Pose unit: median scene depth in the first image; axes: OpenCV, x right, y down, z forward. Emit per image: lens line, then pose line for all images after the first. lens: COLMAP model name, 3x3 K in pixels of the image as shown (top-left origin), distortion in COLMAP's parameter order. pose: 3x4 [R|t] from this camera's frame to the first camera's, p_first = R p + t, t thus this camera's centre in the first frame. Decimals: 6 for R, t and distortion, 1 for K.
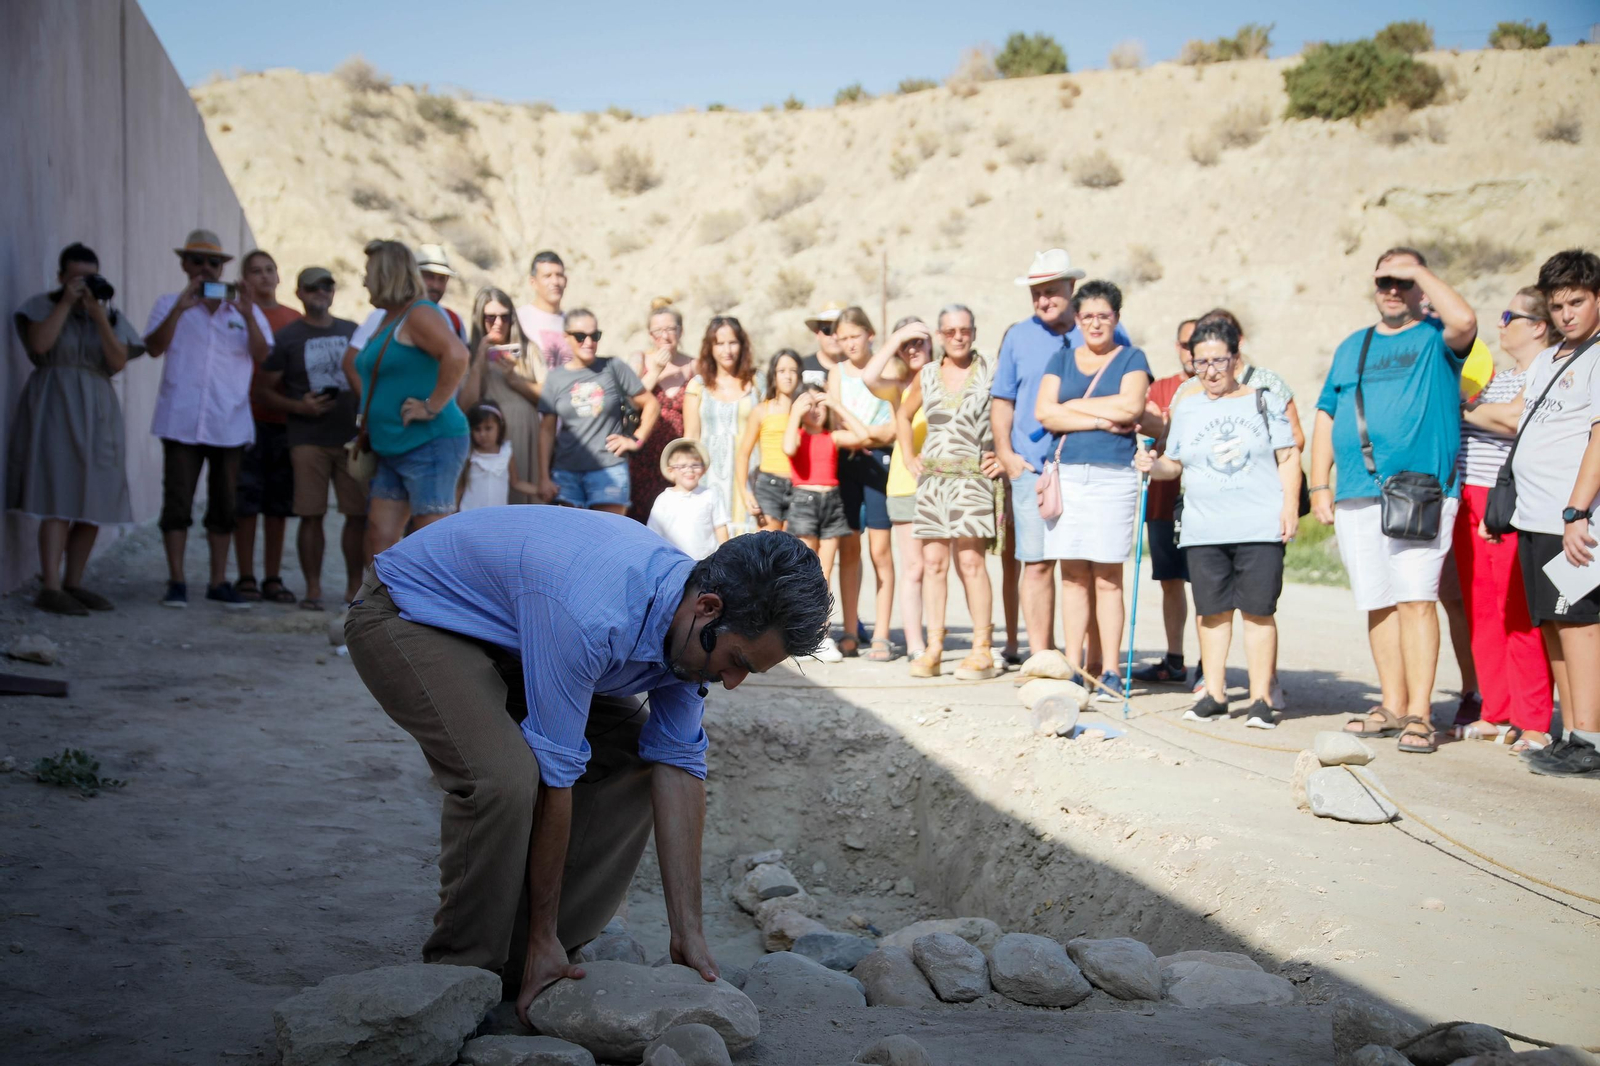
lens RADIAL K [[2274.7, 0, 798.5], [0, 2274.7, 567.4], [0, 0, 1]] dist [0.127648, 0.424311]
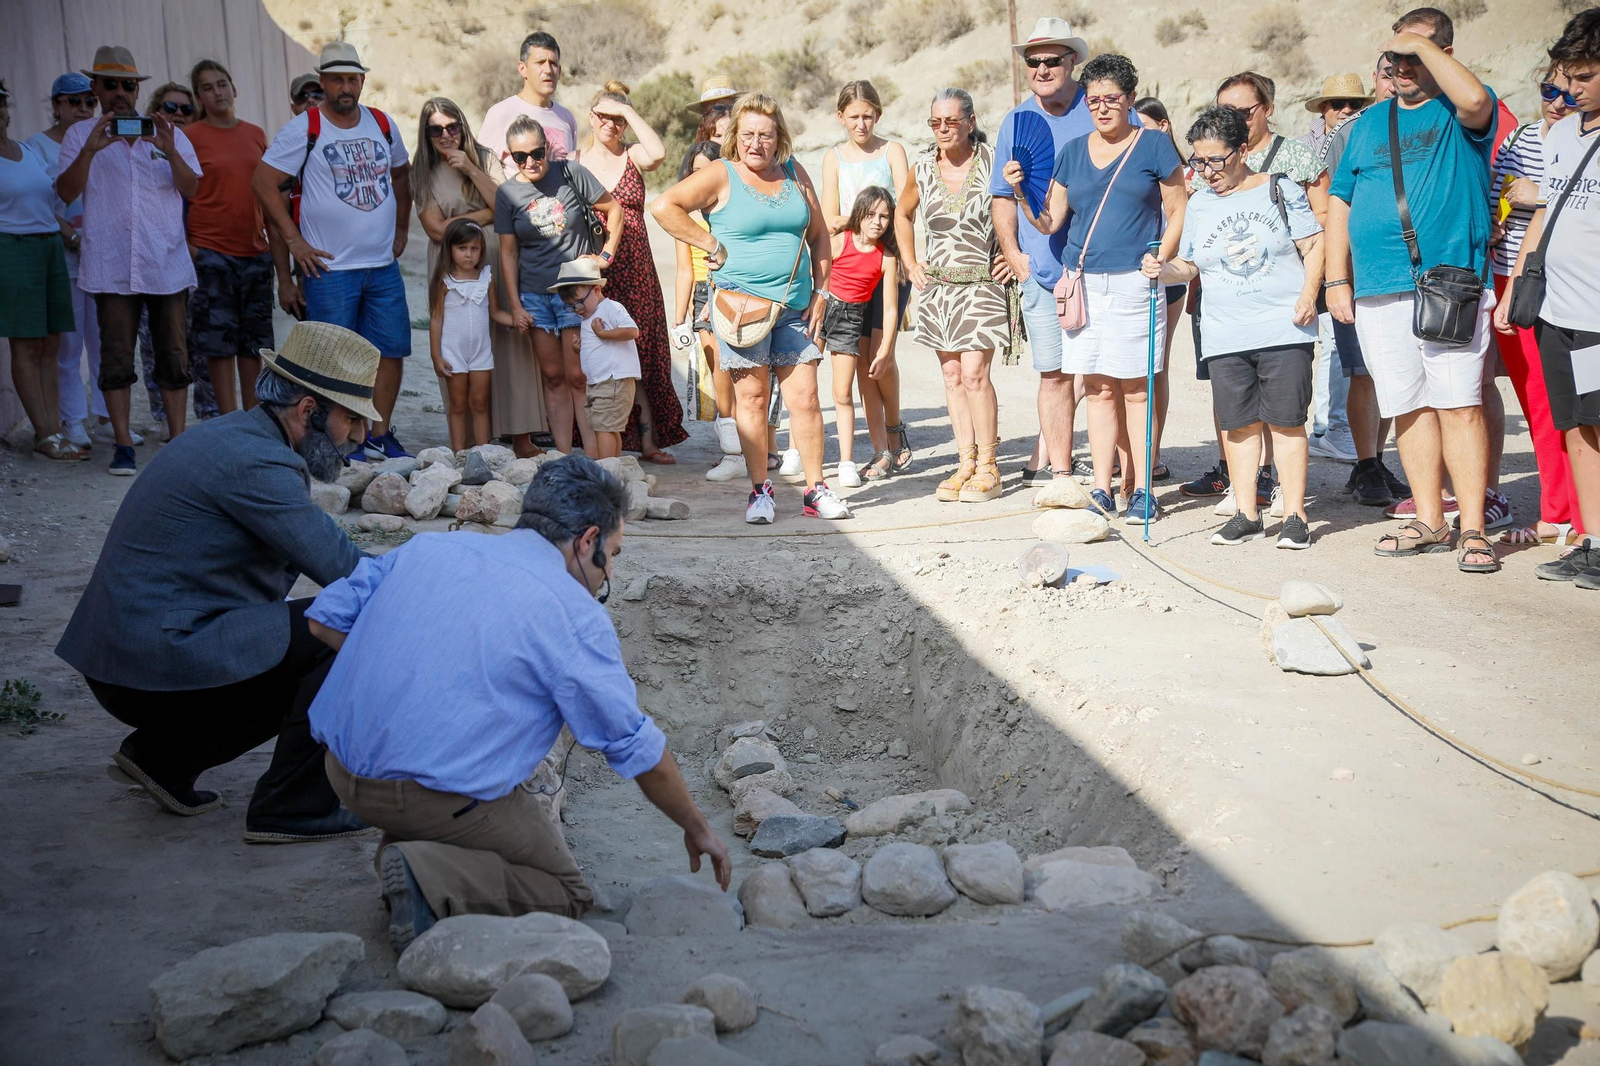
lens RADIAL K [[2710.7, 0, 801.8], [0, 2710.7, 579.3], [0, 0, 1]] dist [0.291116, -0.010526]
pose [[0.996391, -0.059067, -0.060968, 0.075751], [0.065377, 0.992073, 0.107315, -0.053213], [0.054146, -0.110913, 0.992354, -0.123004]]
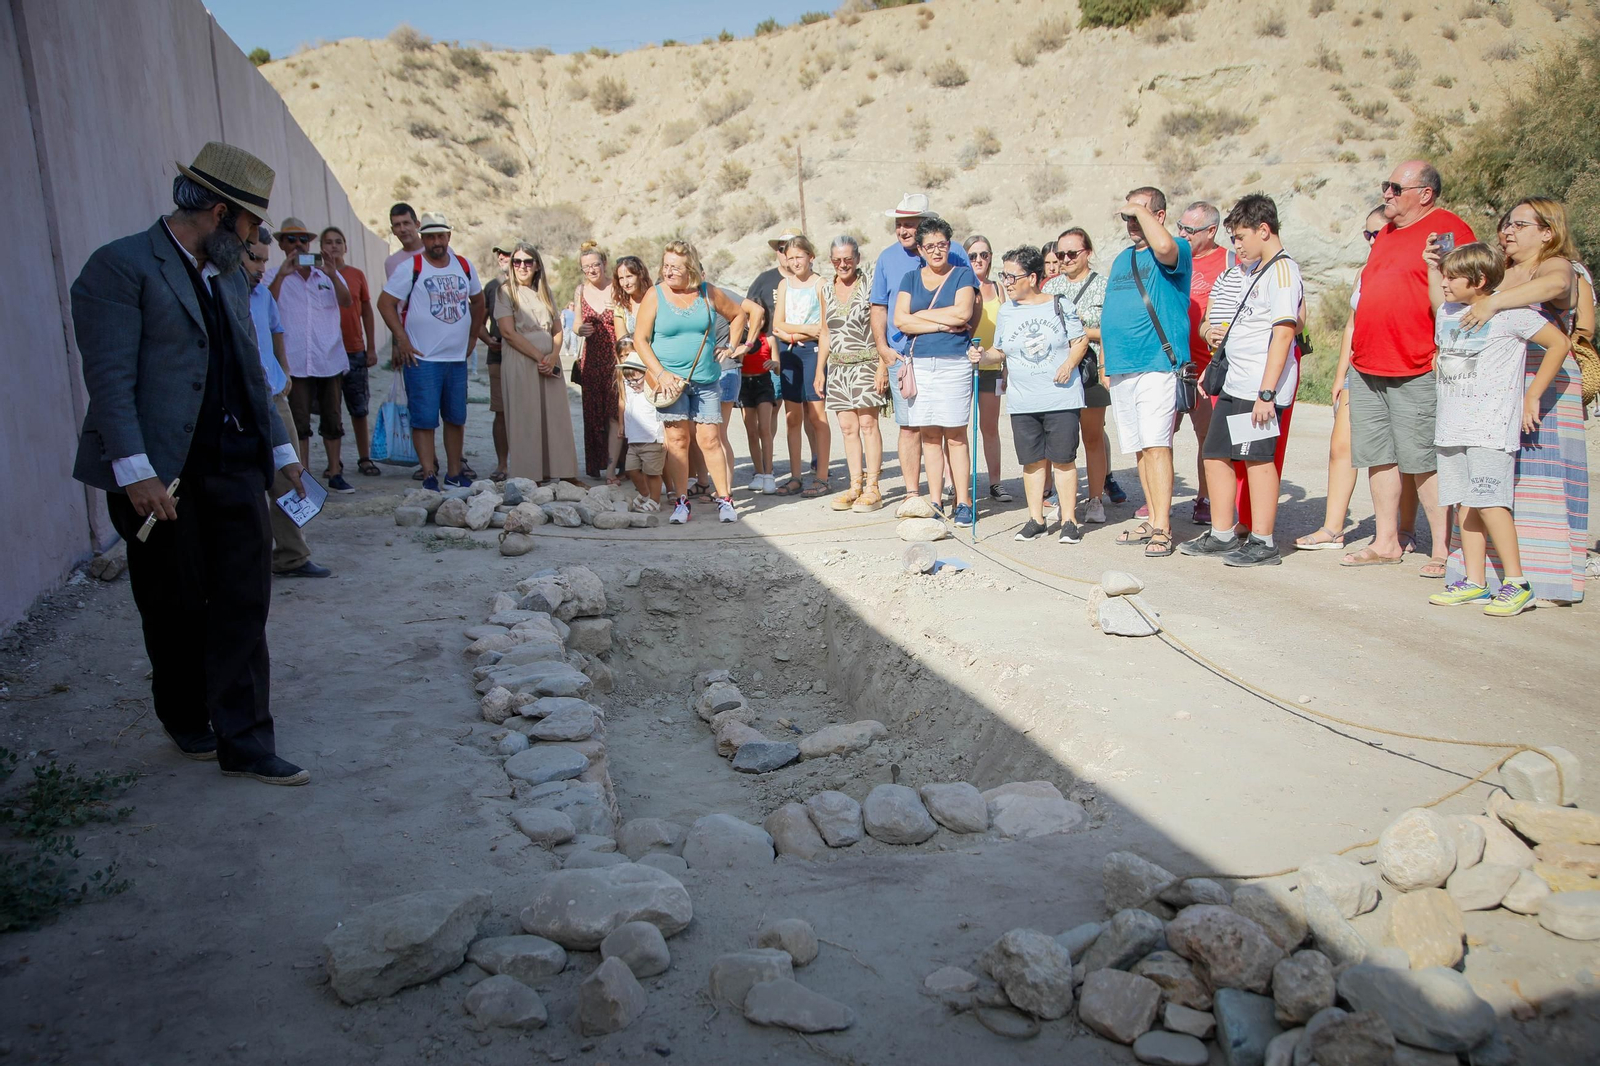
lens RADIAL K [[1608.3, 0, 805.6], [0, 1608.3, 577.6], [0, 0, 1]] dist [0.005860, 0.029361]
pose [[0.997141, -0.072635, 0.020814, 0.021171], [0.069333, 0.989082, 0.130038, -0.051068], [-0.030032, -0.128223, 0.991291, 0.034034]]
